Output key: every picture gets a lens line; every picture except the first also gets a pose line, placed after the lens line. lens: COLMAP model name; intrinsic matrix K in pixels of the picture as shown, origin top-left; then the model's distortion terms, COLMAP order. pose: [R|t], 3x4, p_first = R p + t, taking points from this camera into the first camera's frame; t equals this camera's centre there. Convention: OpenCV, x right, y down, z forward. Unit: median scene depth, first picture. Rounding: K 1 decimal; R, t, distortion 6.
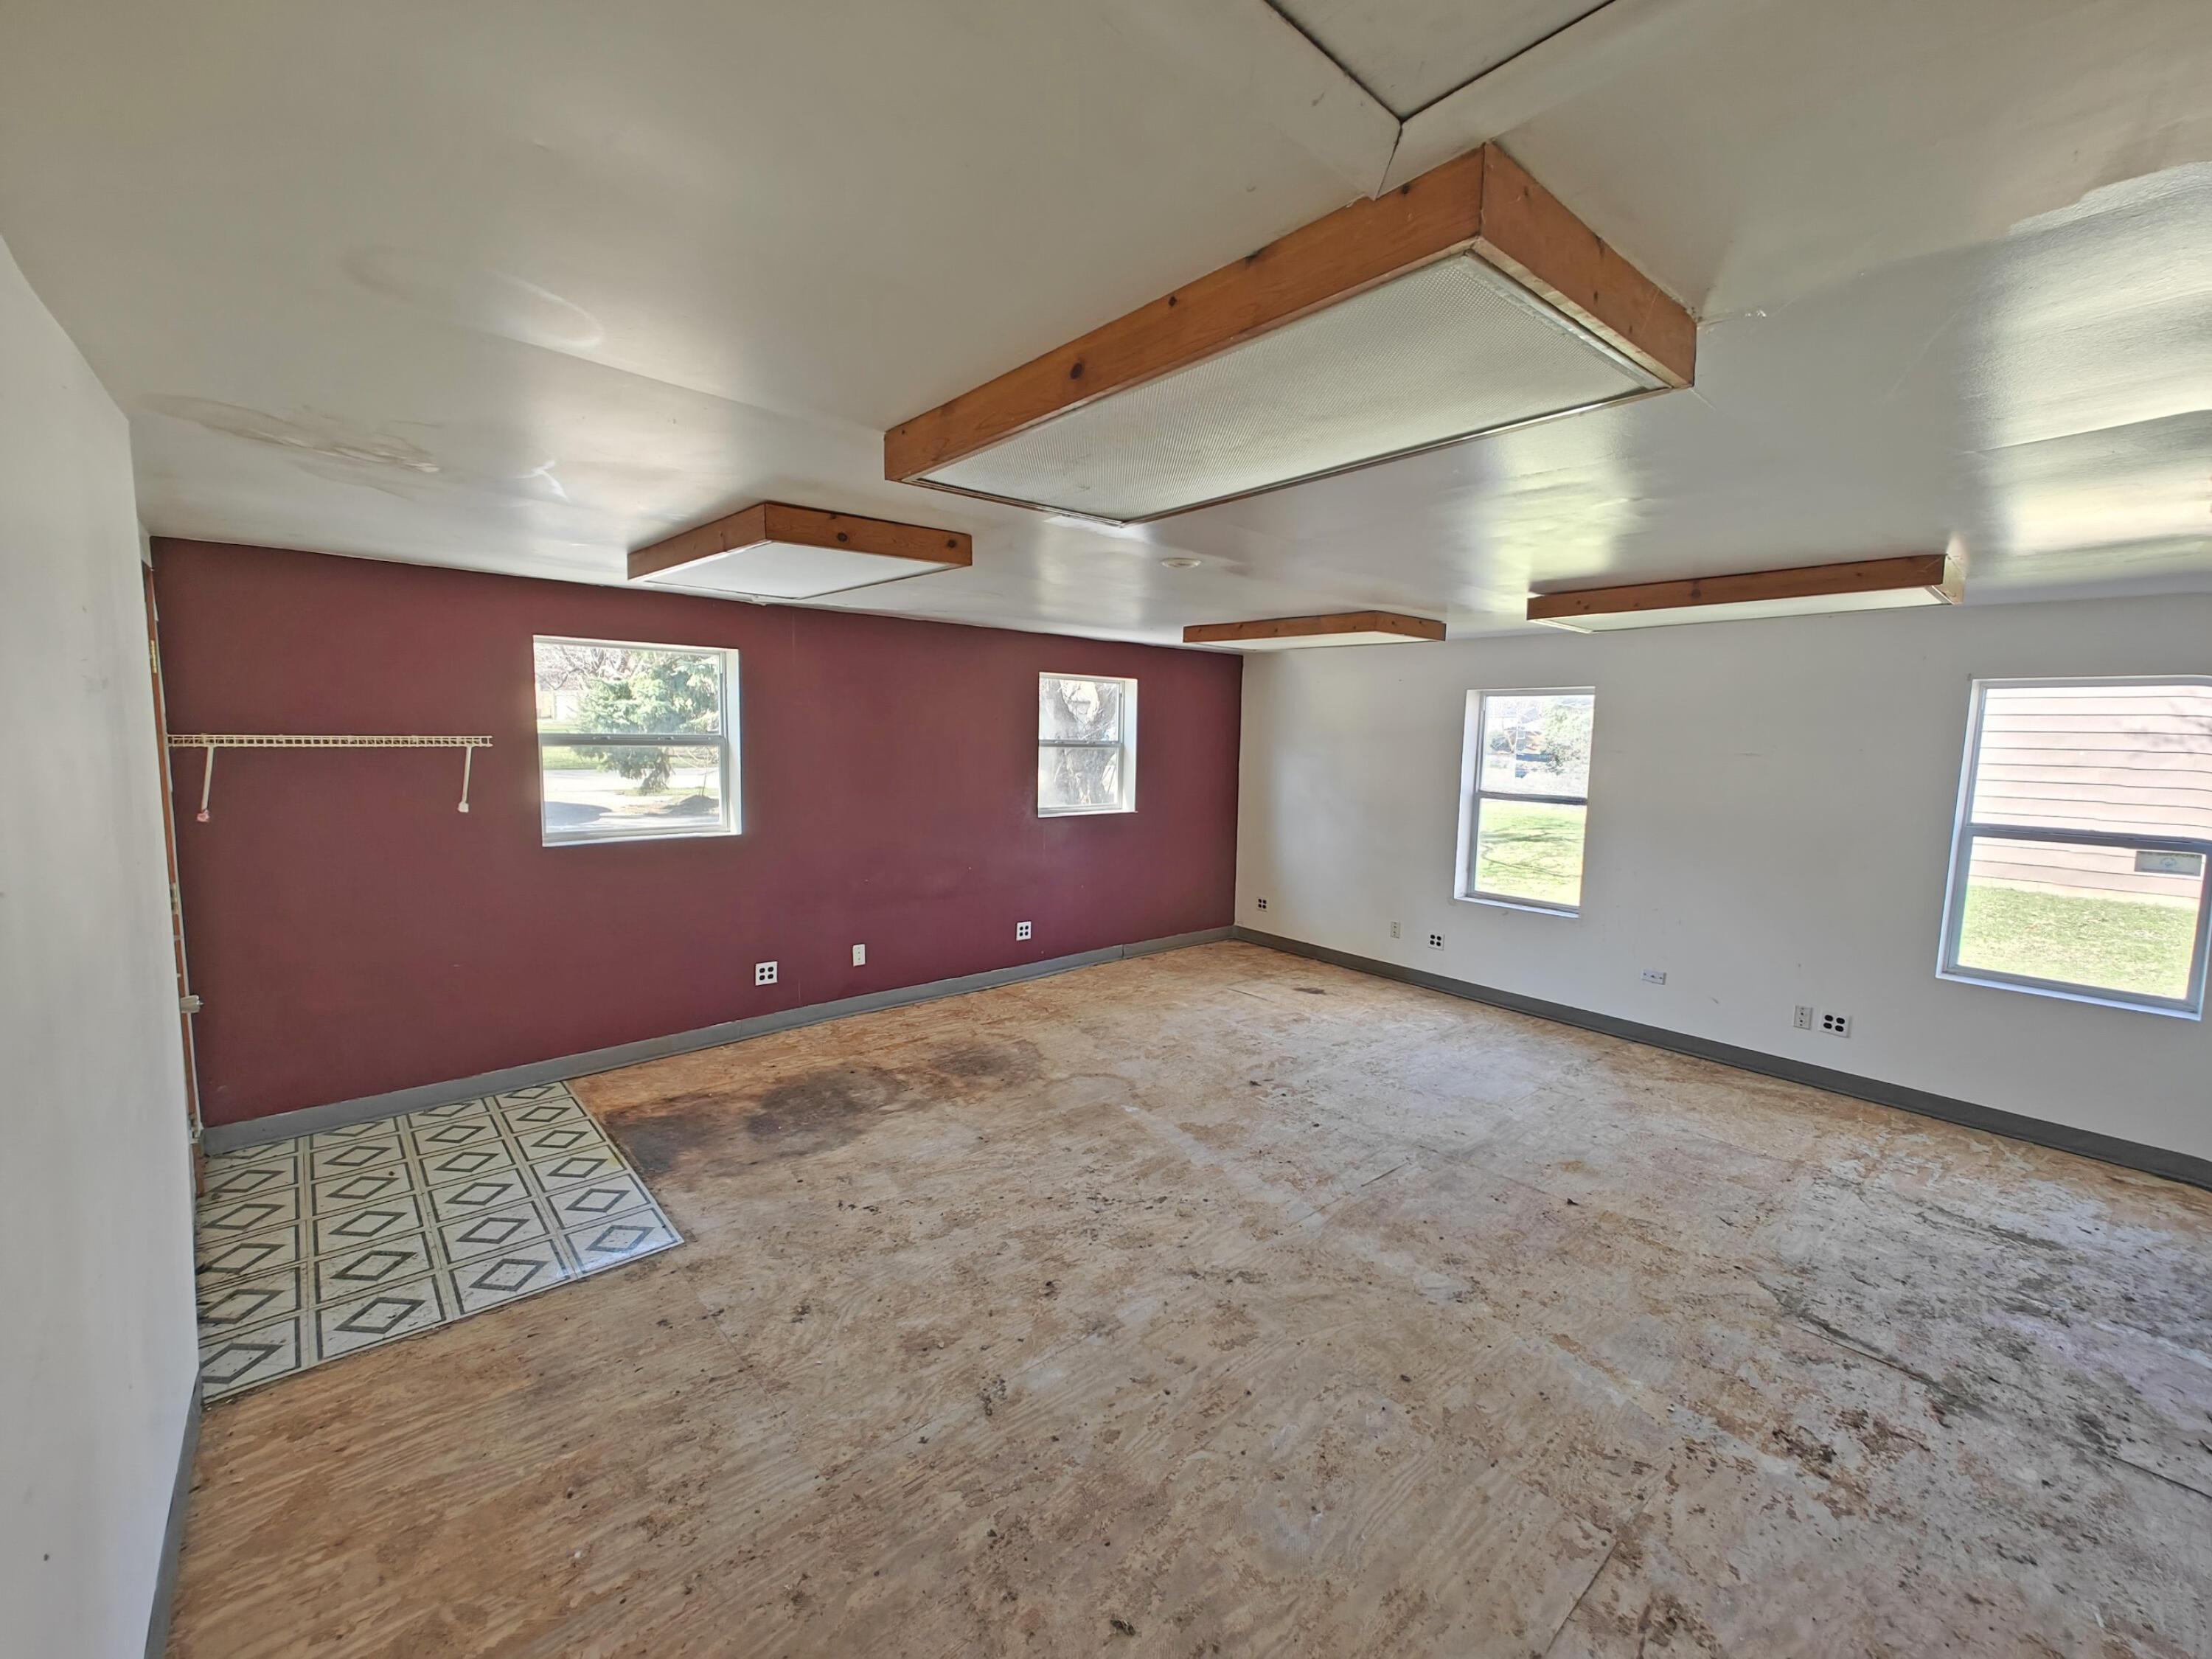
lens RADIAL K [[916.5, 0, 1105.5], [0, 916.5, 826.5], [0, 0, 1]] dist [0.003969, 0.000150]
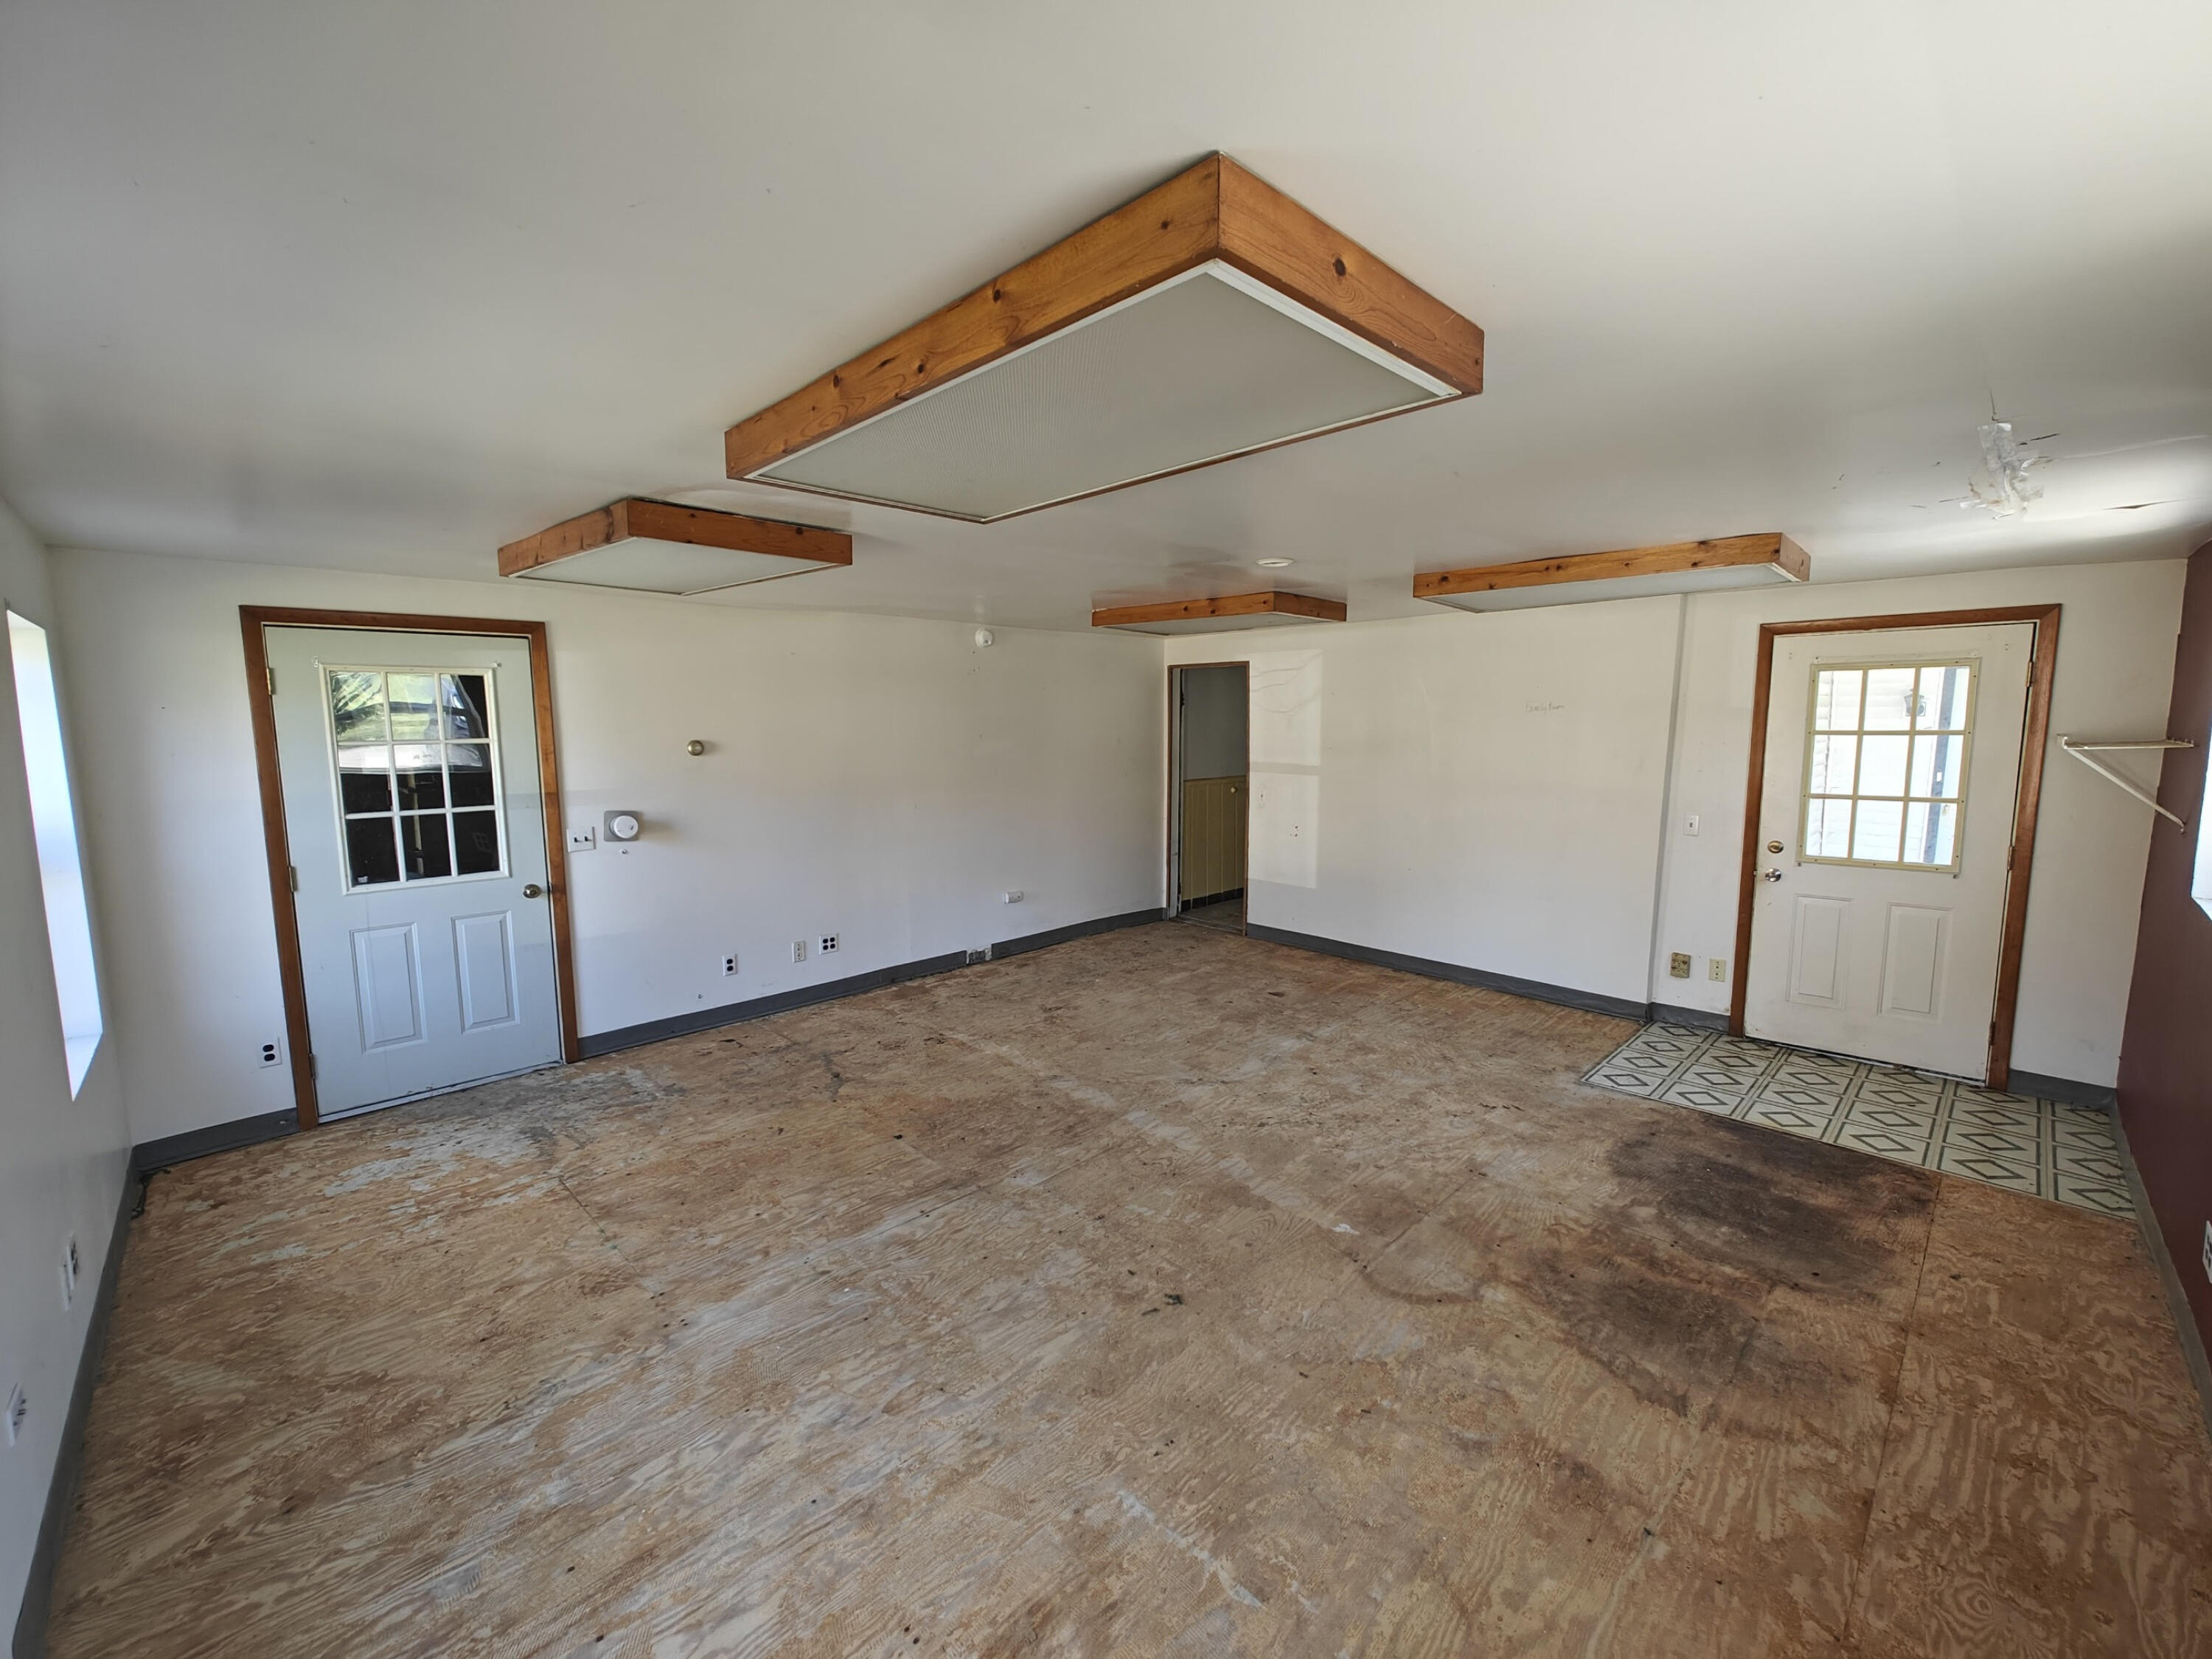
lens RADIAL K [[916.5, 0, 1106.3], [0, 916.5, 828.5], [0, 0, 1]] dist [0.003969, 0.000150]
pose [[-0.997977, -0.009837, -0.062817, 0.310785], [-0.023793, 0.973959, 0.225472, -0.196568], [0.058963, 0.226510, -0.972222, 1.889210]]
